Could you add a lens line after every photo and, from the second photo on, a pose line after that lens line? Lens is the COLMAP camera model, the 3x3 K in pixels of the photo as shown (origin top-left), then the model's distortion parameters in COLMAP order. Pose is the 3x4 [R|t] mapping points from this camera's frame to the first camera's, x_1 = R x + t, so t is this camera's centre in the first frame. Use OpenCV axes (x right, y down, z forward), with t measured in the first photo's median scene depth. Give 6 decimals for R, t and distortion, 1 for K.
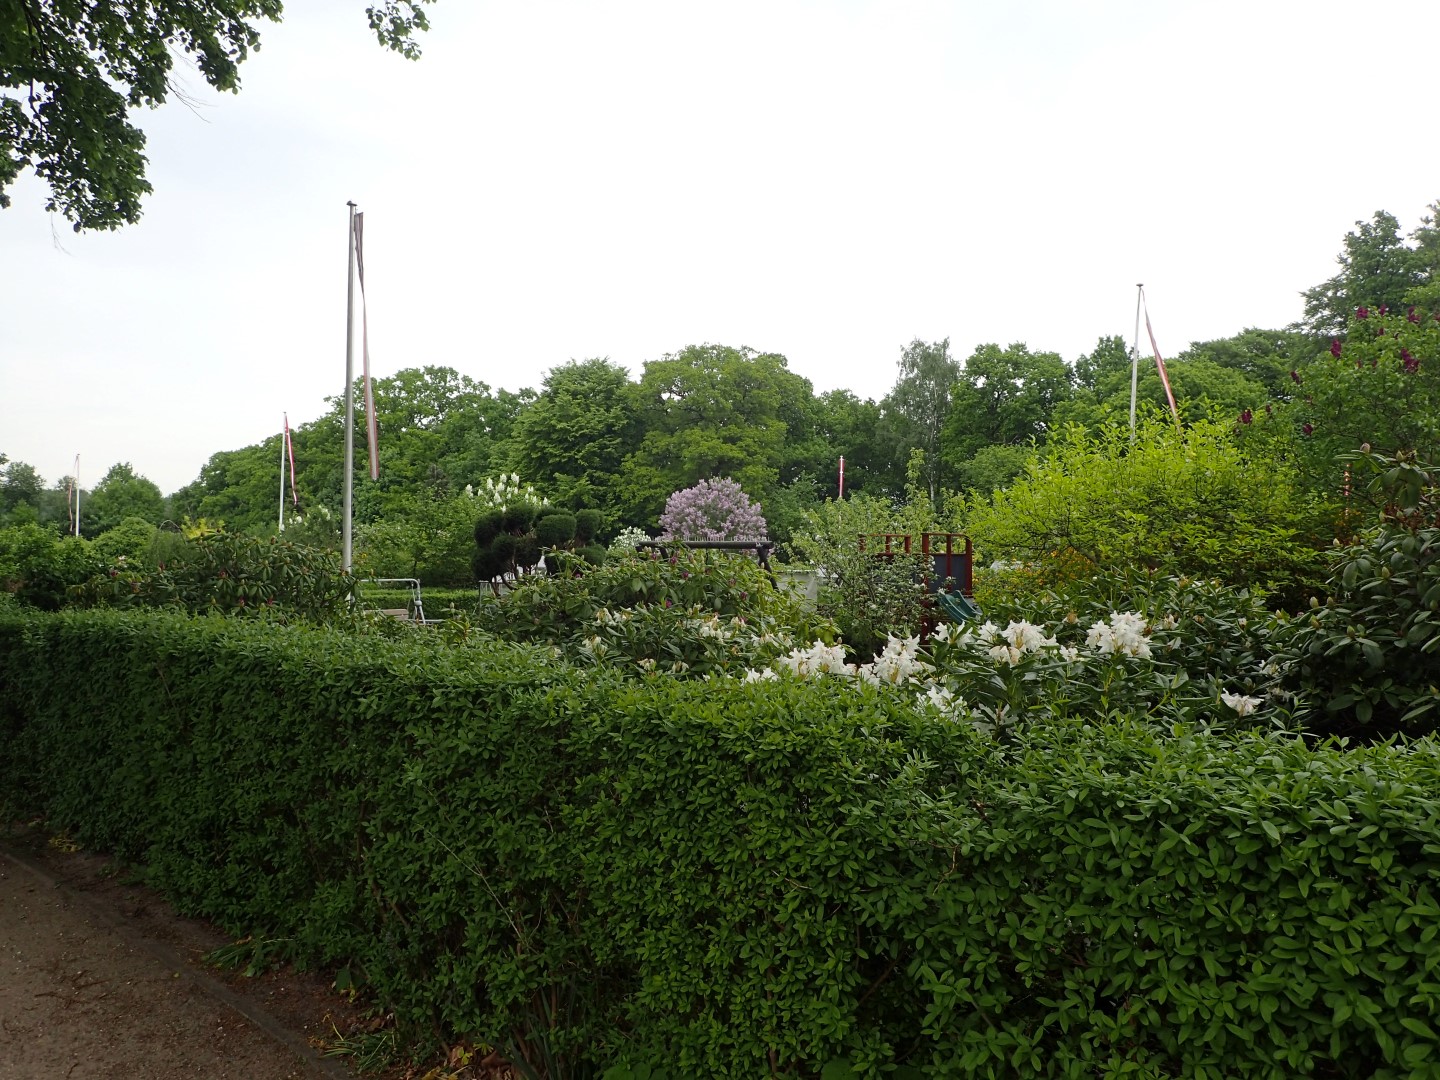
lens RADIAL K [[1075.4, 0, 725.9], [0, 1075.4, 532.4], [0, 0, 1]] dist [0.013218, 0.002653]
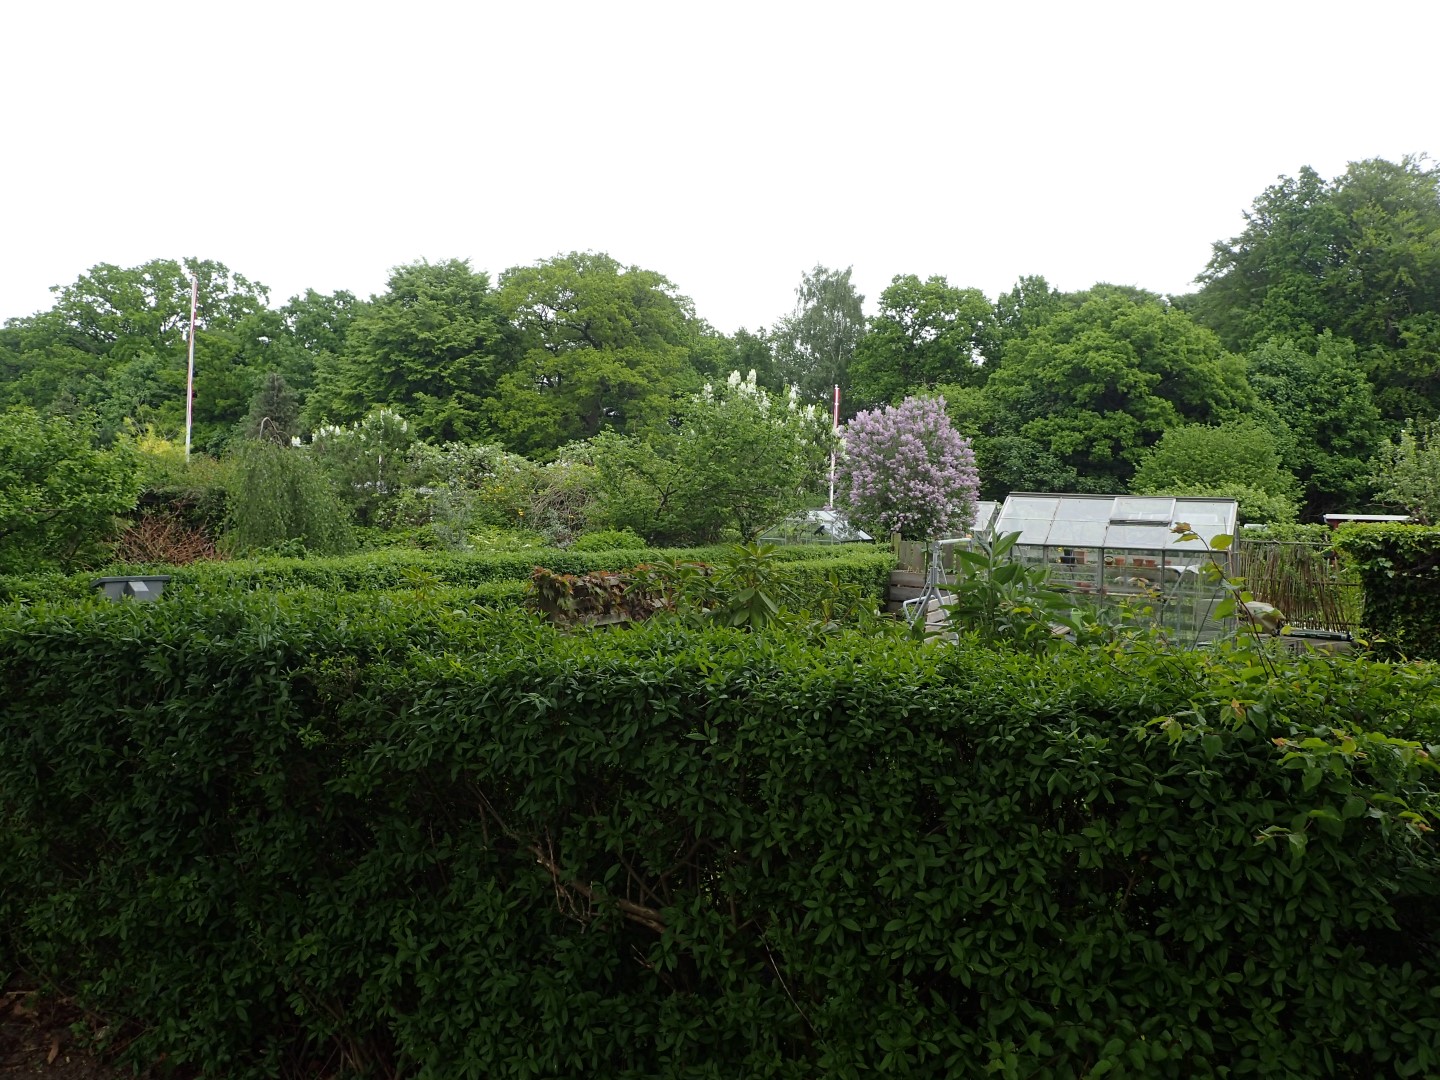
lens RADIAL K [[1075.4, 0, 725.9], [0, 1075.4, 532.4], [0, 0, 1]] dist [0.013218, 0.002653]
pose [[0.966347, 0.014015, 0.256859, -0.137437], [-0.027799, 0.998357, 0.050113, 0.004133], [-0.255735, -0.055567, 0.965149, 0.129841]]
